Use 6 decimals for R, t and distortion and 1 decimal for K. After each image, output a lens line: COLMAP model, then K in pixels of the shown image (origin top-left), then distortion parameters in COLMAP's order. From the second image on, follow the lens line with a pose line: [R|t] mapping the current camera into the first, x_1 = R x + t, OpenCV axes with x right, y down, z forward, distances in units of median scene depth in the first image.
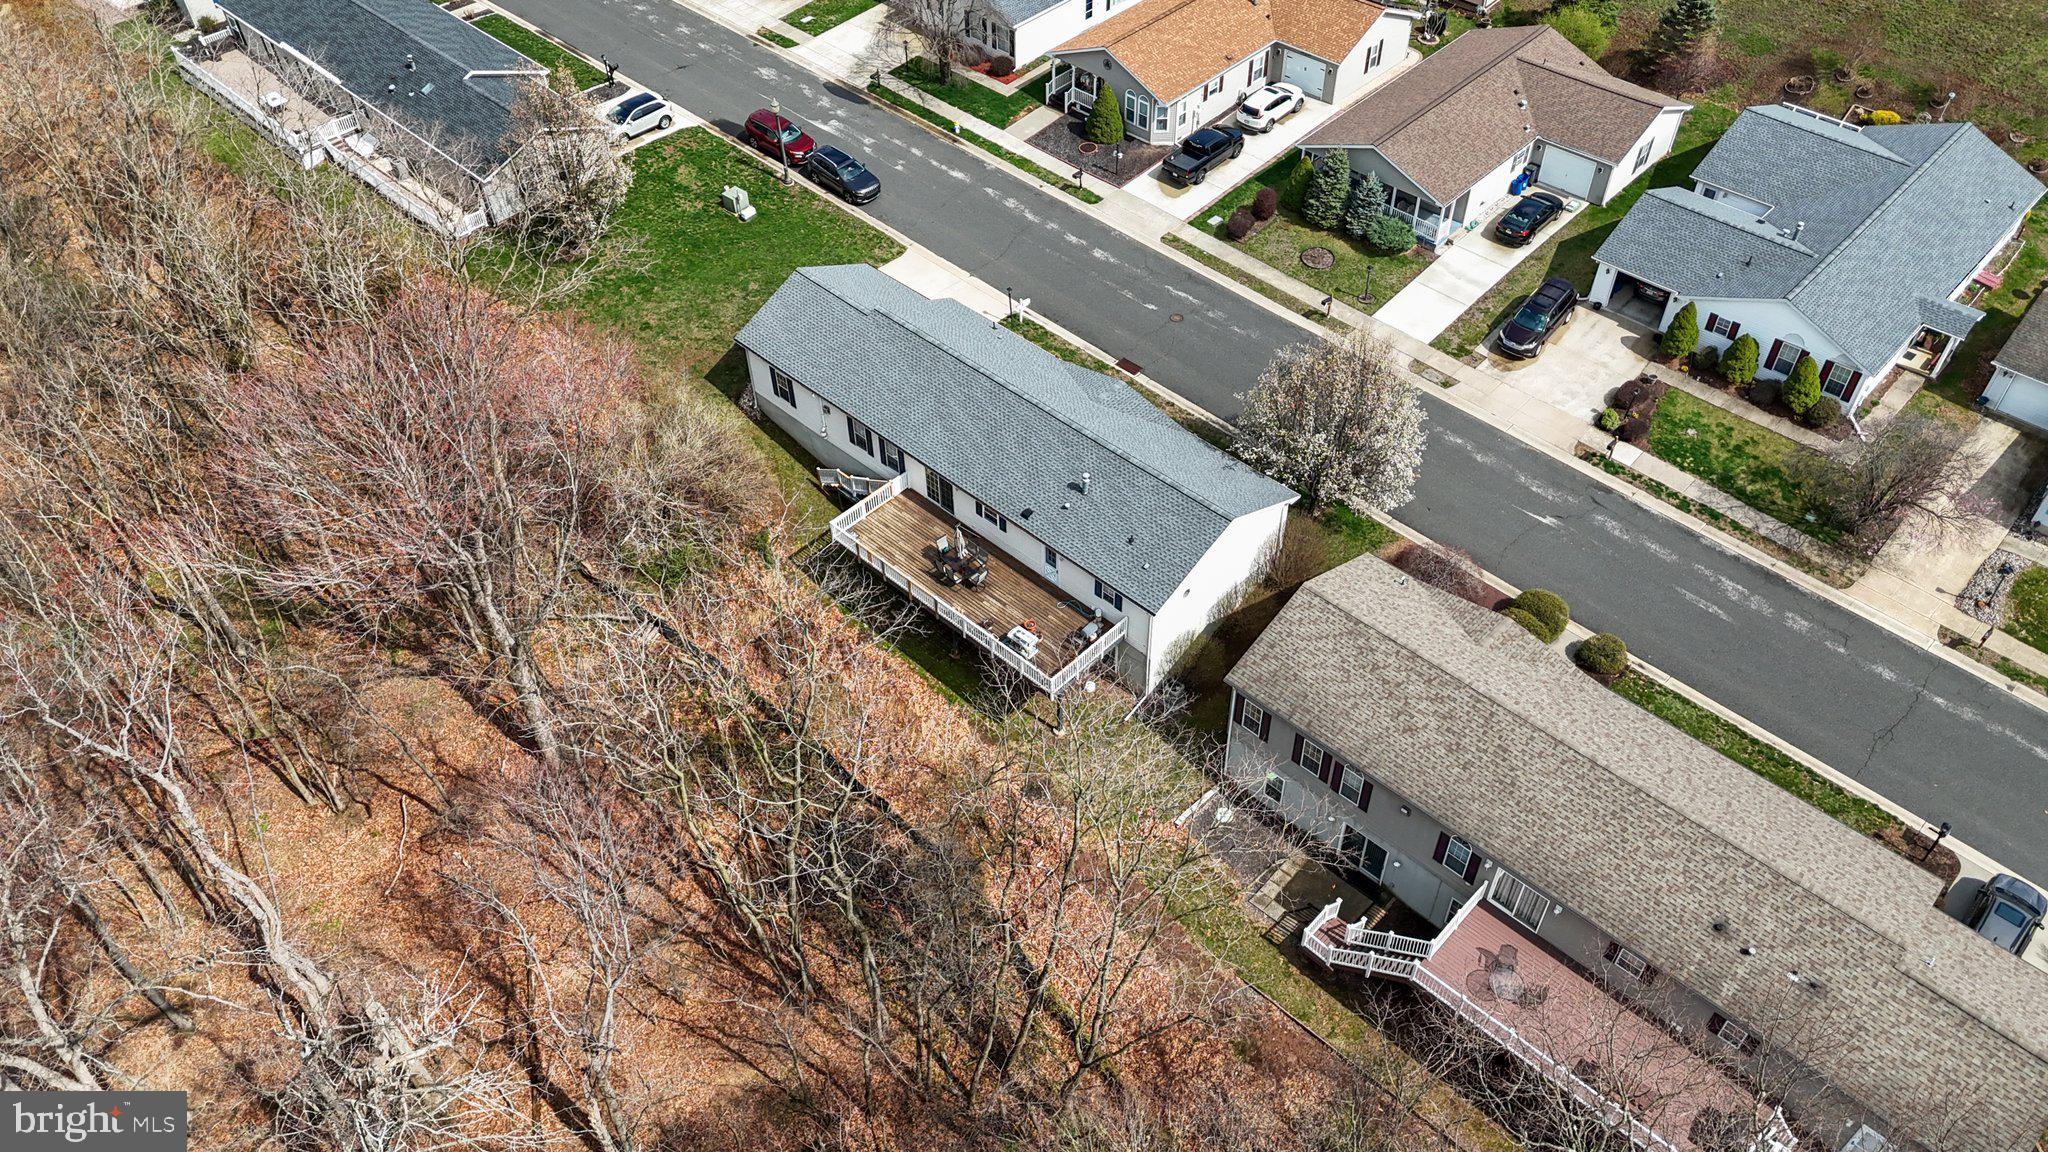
lens RADIAL K [[1530.1, 0, 1024.0], [0, 1530.1, 576.0], [0, 0, 1]] dist [0.100785, -0.133780]
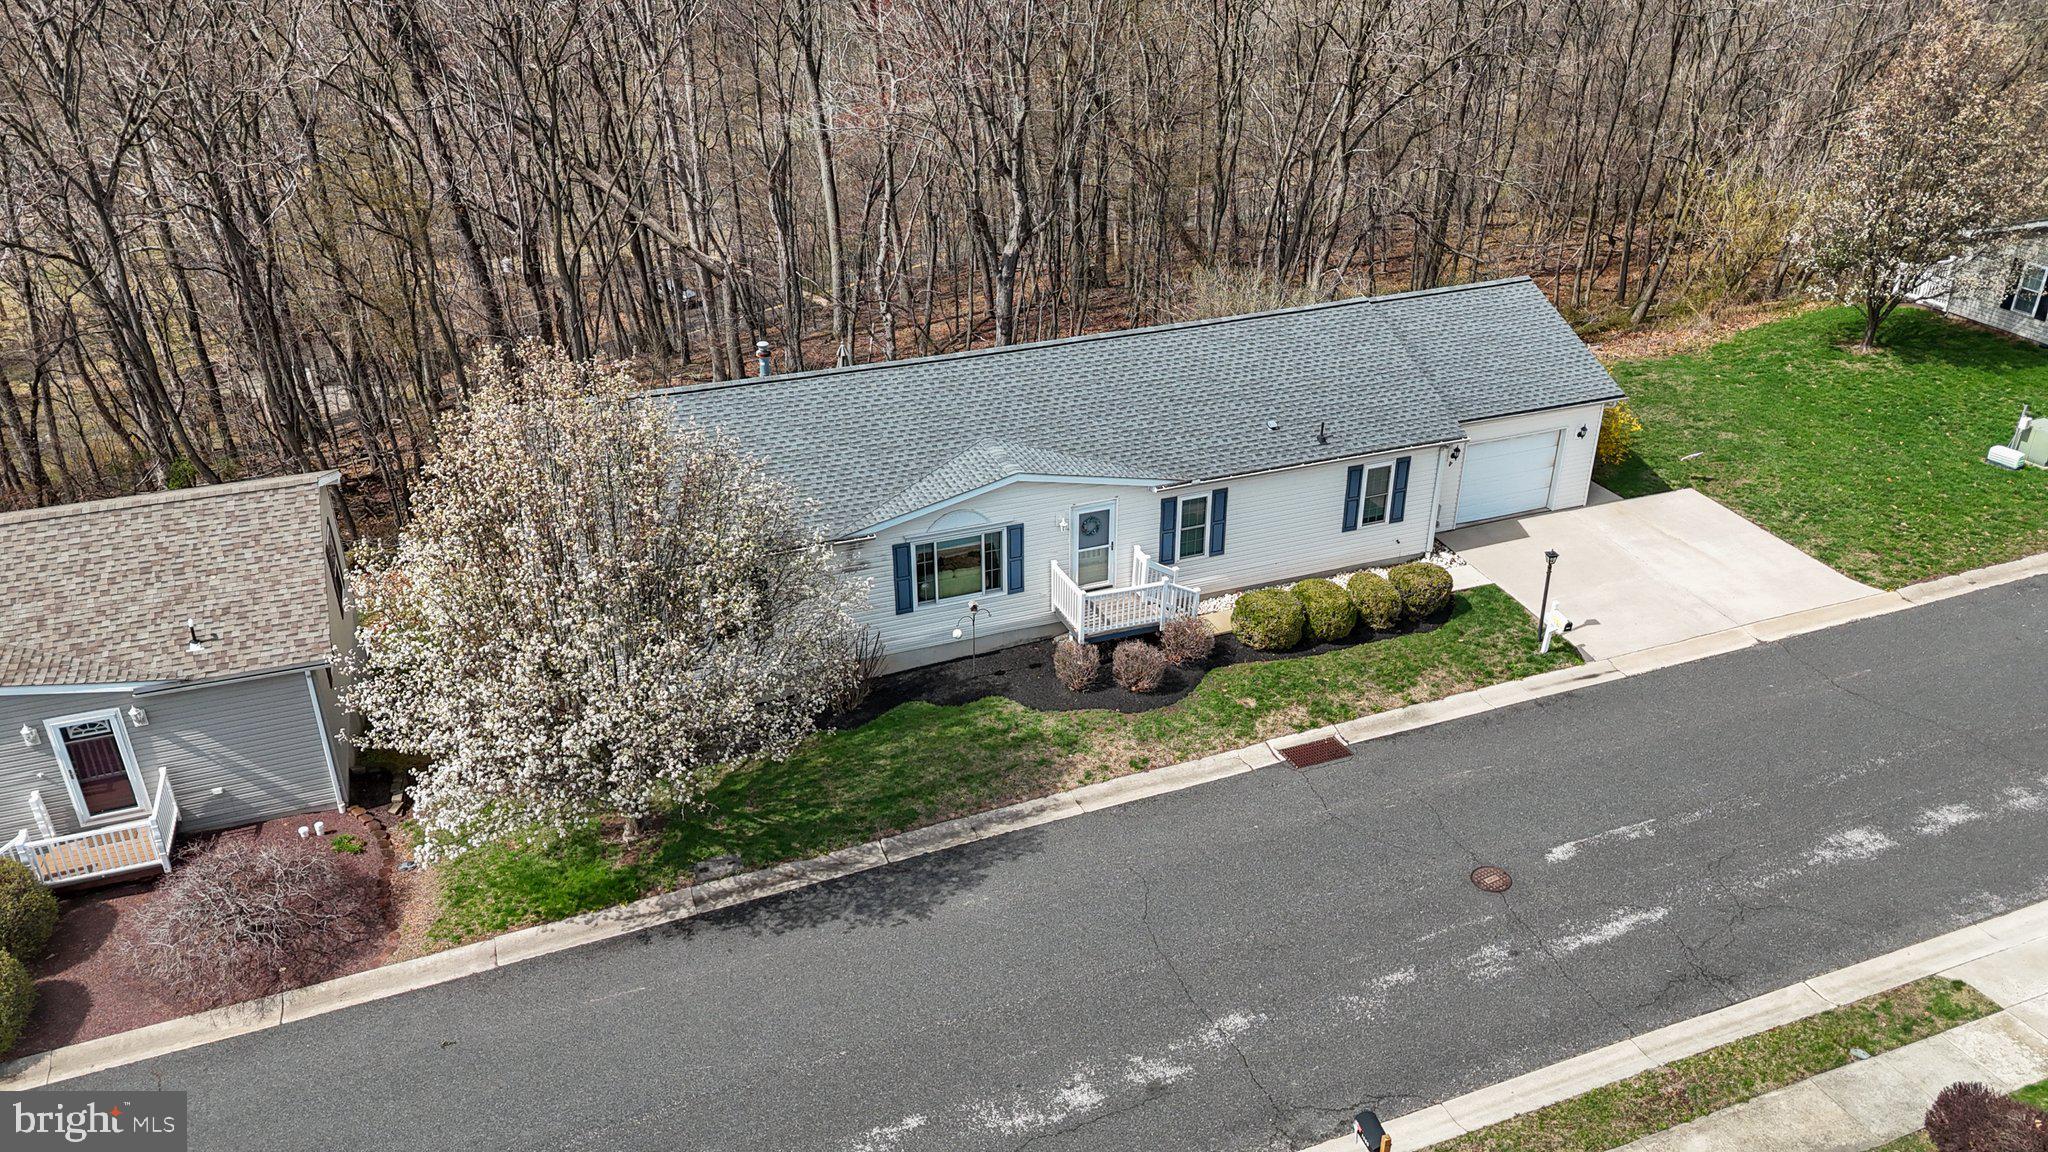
lens RADIAL K [[1530.1, 0, 1024.0], [0, 1530.1, 576.0], [0, 0, 1]] dist [0.100785, -0.133780]
pose [[-0.419161, 0.439343, -0.794532, 0.366692], [-0.633574, 0.485267, 0.602578, -0.327256], [0.650299, 0.755972, 0.074952, 0.823676]]
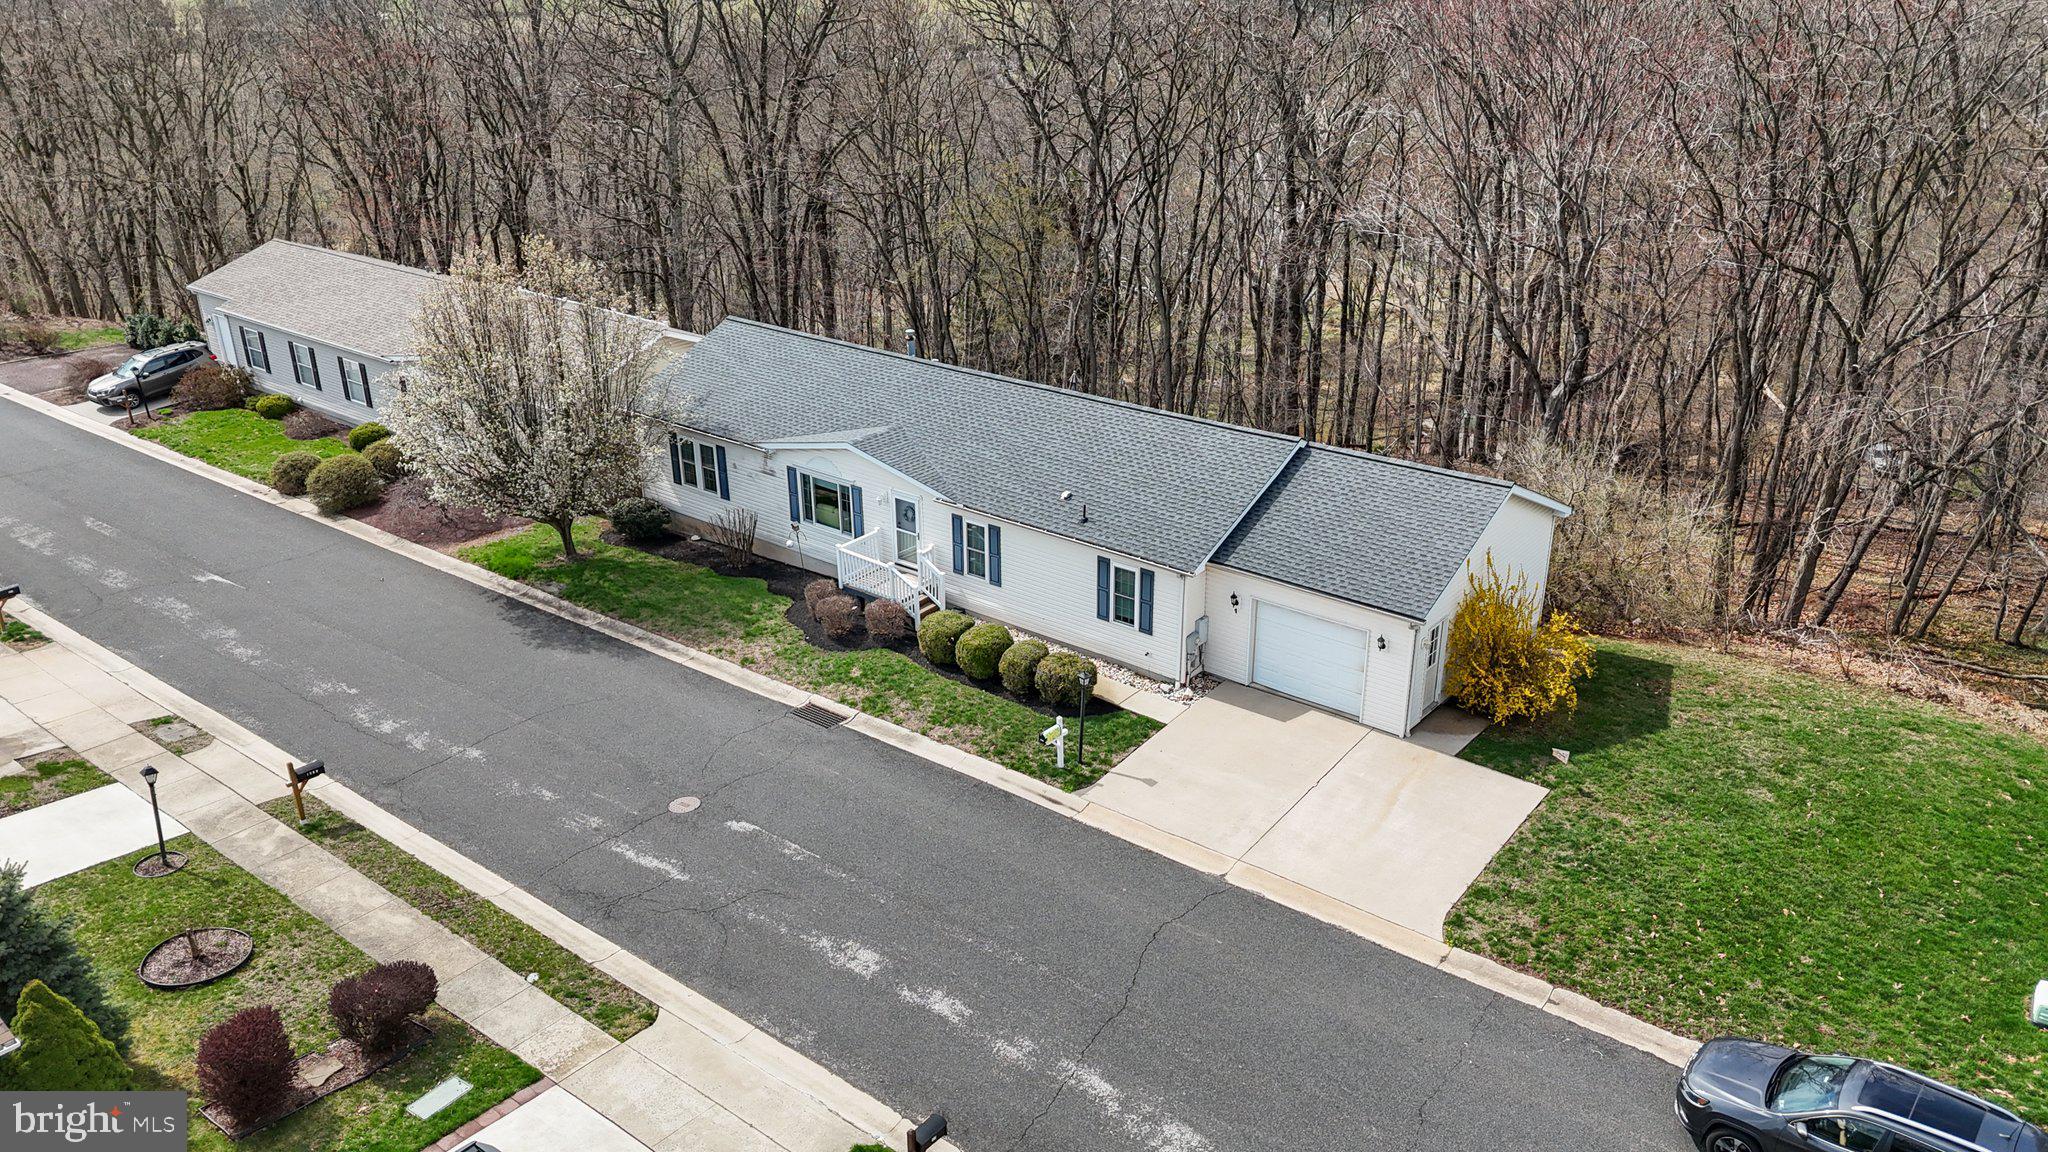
lens RADIAL K [[1530.1, 0, 1024.0], [0, 1530.1, 576.0], [0, 0, 1]] dist [0.100785, -0.133780]
pose [[-0.995632, 0.062724, -0.069162, 0.032161], [-0.041114, 0.370538, 0.927907, -0.552820], [0.083829, 0.926697, -0.366340, 1.057462]]
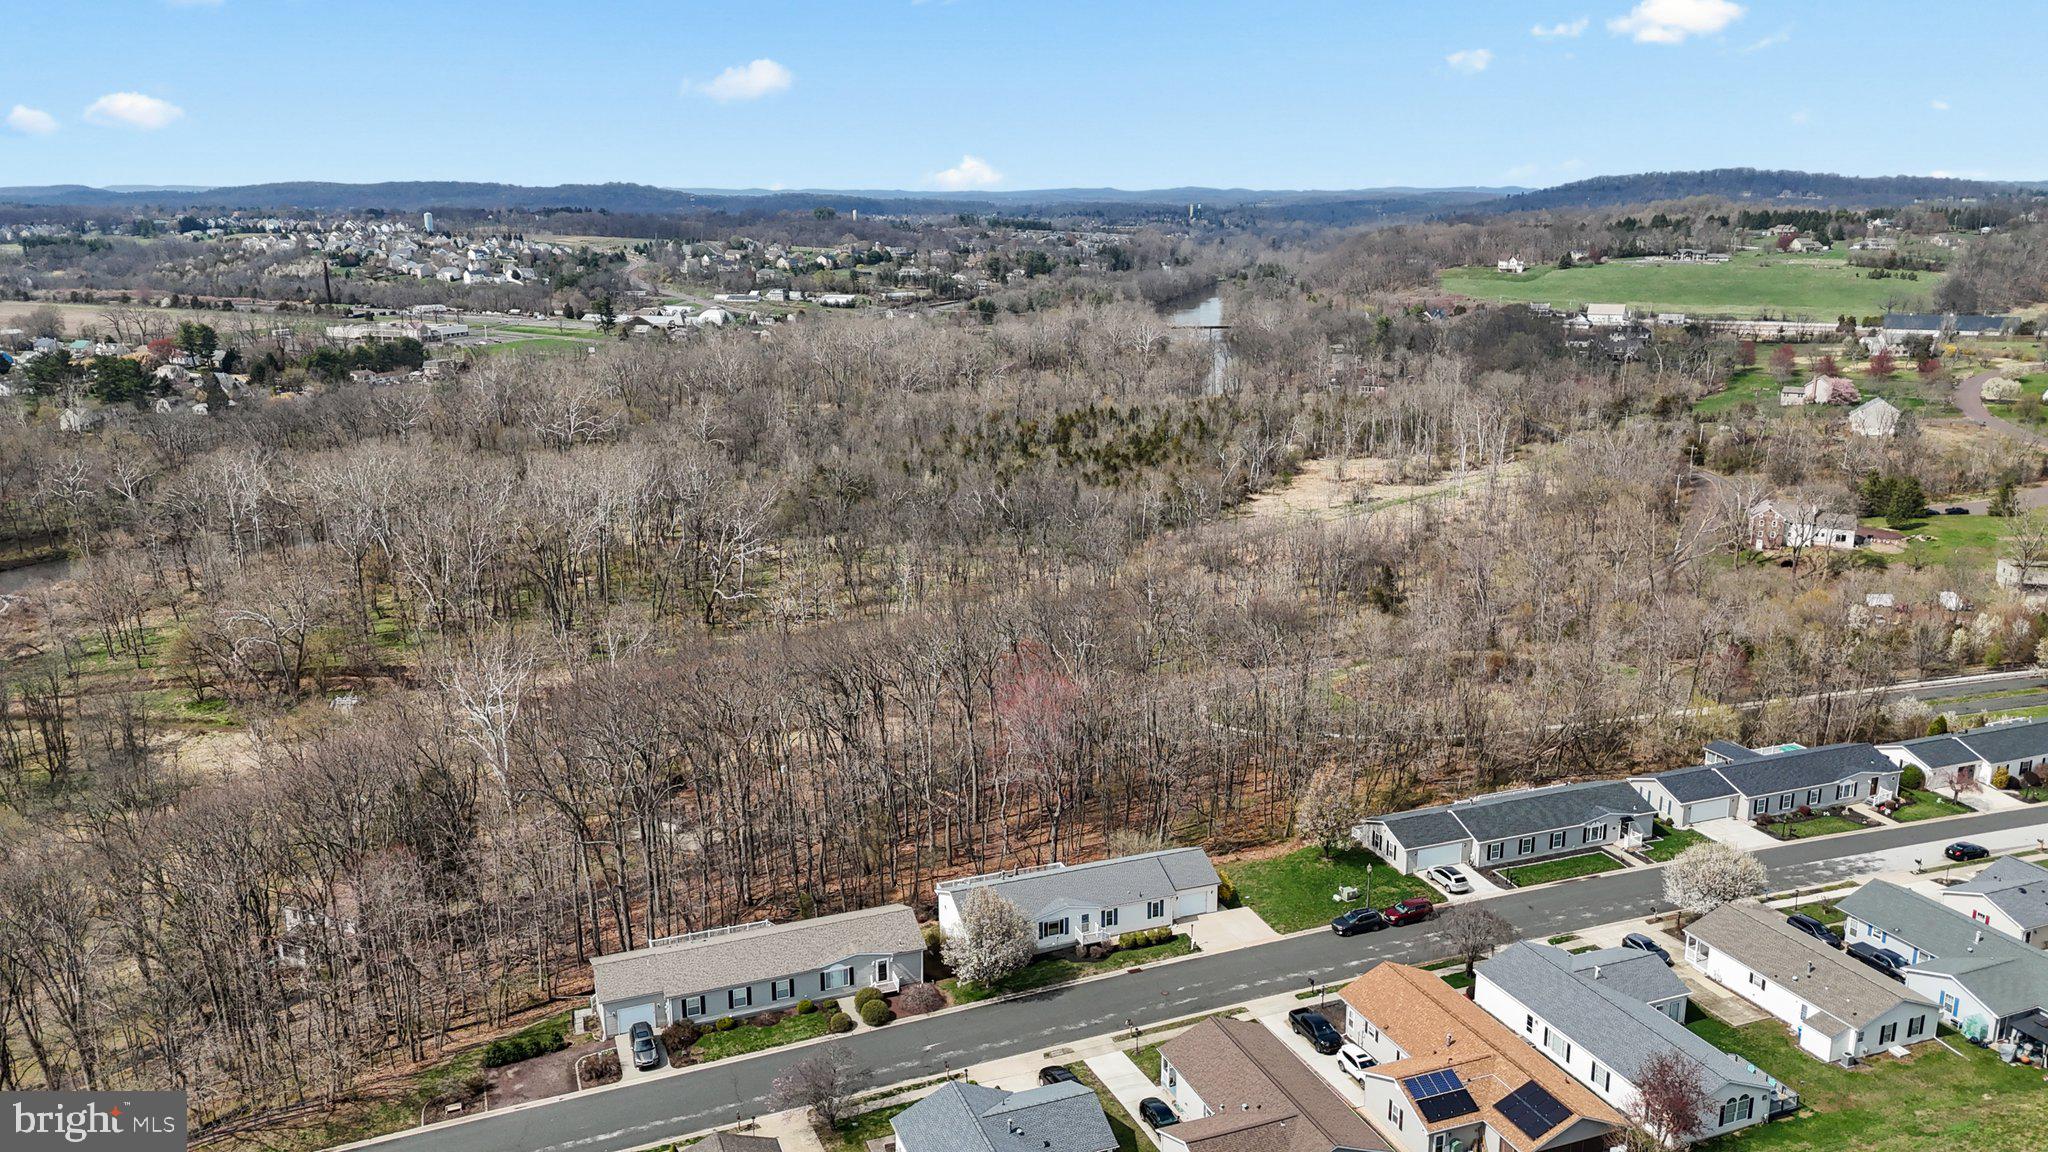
lens RADIAL K [[1530.1, 0, 1024.0], [0, 1530.1, 576.0], [0, 0, 1]] dist [0.100785, -0.133780]
pose [[-0.420901, 0.245892, -0.873143, 1.459829], [-0.632050, 0.610934, 0.476731, -1.105912], [0.650657, 0.752527, -0.101727, 0.699318]]
